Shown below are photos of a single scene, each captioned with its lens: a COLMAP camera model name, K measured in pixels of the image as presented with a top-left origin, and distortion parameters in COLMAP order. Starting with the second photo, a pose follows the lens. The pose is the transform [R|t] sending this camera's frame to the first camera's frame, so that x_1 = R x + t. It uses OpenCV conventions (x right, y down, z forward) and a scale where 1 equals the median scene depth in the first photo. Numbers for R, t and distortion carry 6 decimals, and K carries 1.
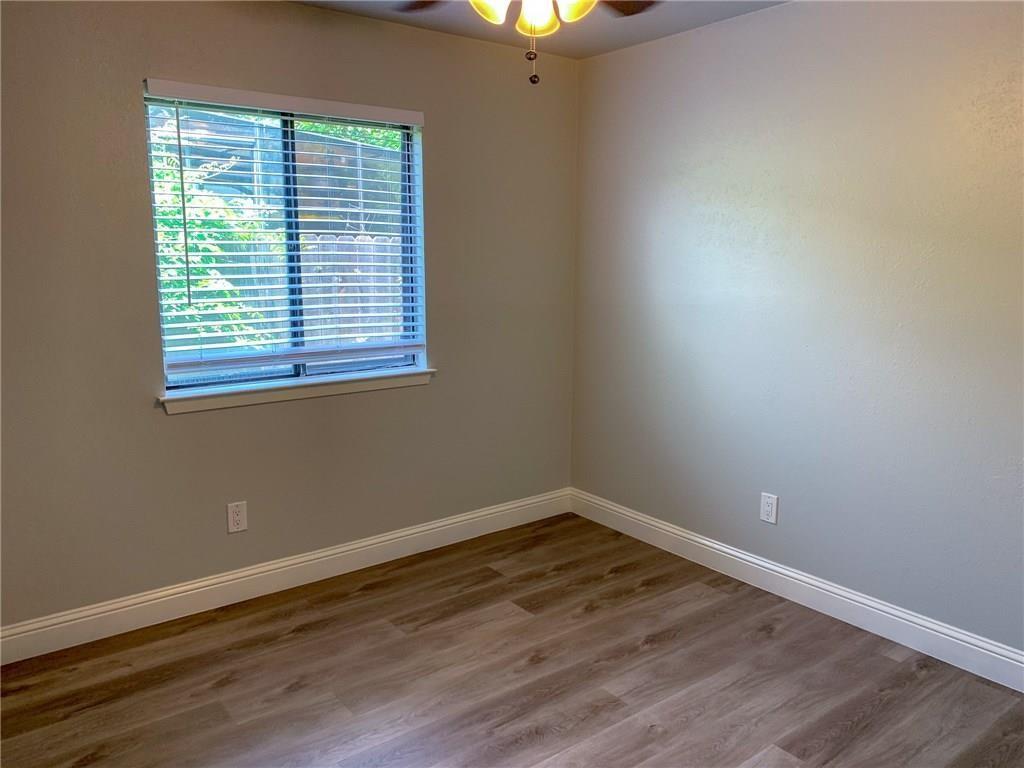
lens RADIAL K [[787.8, 0, 513.5], [0, 787.8, 386.4], [0, 0, 1]] dist [0.011068, -0.002715]
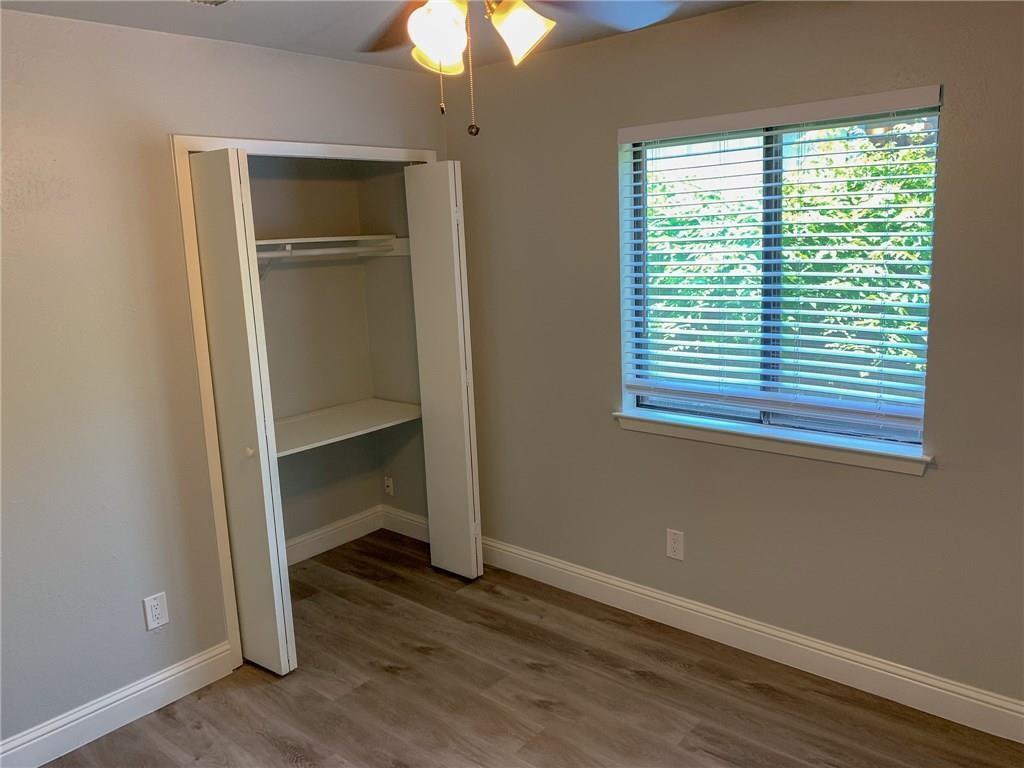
lens RADIAL K [[787.8, 0, 511.4], [0, 787.8, 373.4], [0, 0, 1]] dist [0.011068, -0.002715]
pose [[0.220273, 0.169059, -0.960676, 0.561828], [-0.143951, 0.979717, 0.139403, -0.166738], [0.964758, 0.107584, 0.240141, 0.565544]]
